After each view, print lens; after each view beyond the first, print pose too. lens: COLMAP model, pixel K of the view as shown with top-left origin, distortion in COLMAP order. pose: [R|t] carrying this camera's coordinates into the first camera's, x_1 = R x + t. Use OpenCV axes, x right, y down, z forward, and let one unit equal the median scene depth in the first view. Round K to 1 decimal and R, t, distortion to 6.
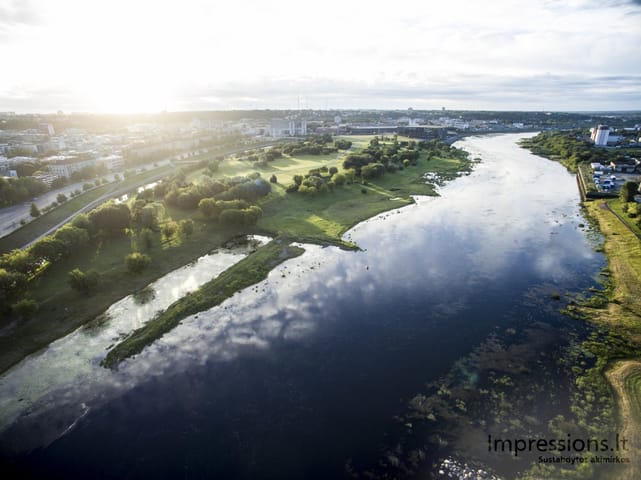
lens RADIAL K [[381.2, 0, 320.5], [0, 381.2, 240.0], [0, 0, 1]] dist [-0.131391, 0.100063]
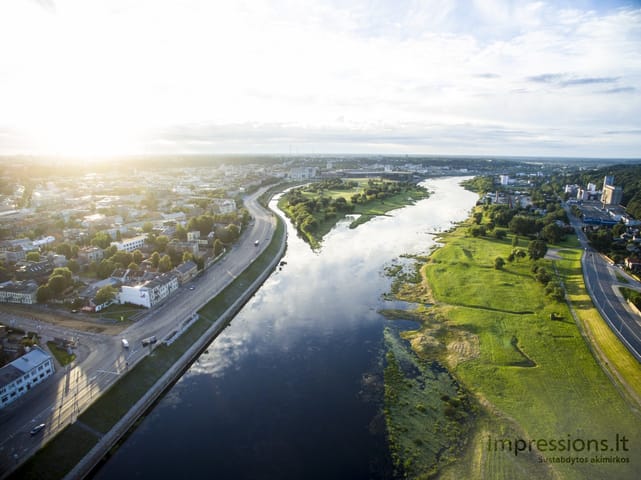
lens RADIAL K [[381.2, 0, 320.5], [0, 381.2, 240.0], [0, 0, 1]] dist [-0.131391, 0.100063]
pose [[0.995871, -0.008711, 0.090358, -0.116812], [0.018292, 0.994224, -0.105758, 0.081514], [-0.088915, 0.106975, 0.990278, -0.300823]]
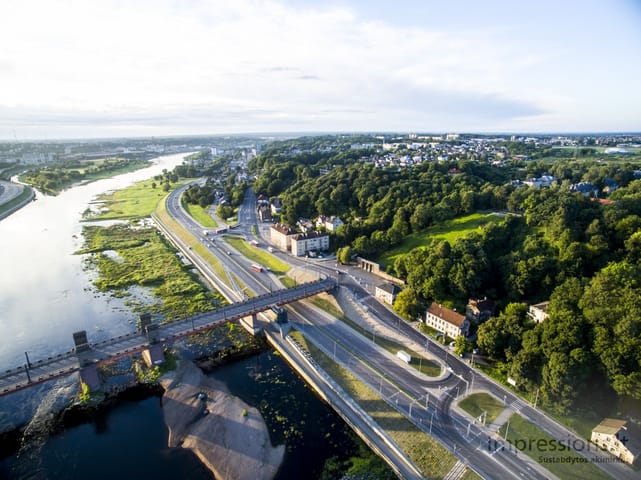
lens RADIAL K [[381.2, 0, 320.5], [0, 381.2, 240.0], [0, 0, 1]] dist [-0.131391, 0.100063]
pose [[0.768225, -0.179420, 0.614524, -0.133960], [0.215566, 0.976365, 0.015583, 0.188845], [-0.602795, 0.120499, 0.788744, -0.611512]]
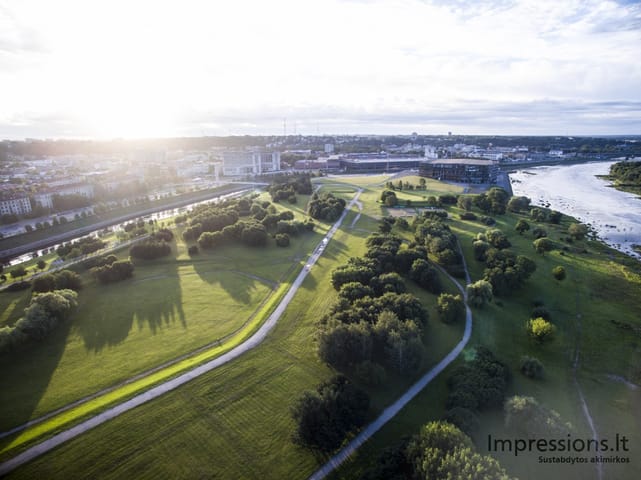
lens RADIAL K [[381.2, 0, 320.5], [0, 381.2, 240.0], [0, 0, 1]] dist [-0.131391, 0.100063]
pose [[0.999995, -0.003158, -0.000243, 0.026219], [0.003136, 0.997994, -0.063224, -0.084853], [0.000442, 0.063222, 0.997999, 0.244195]]
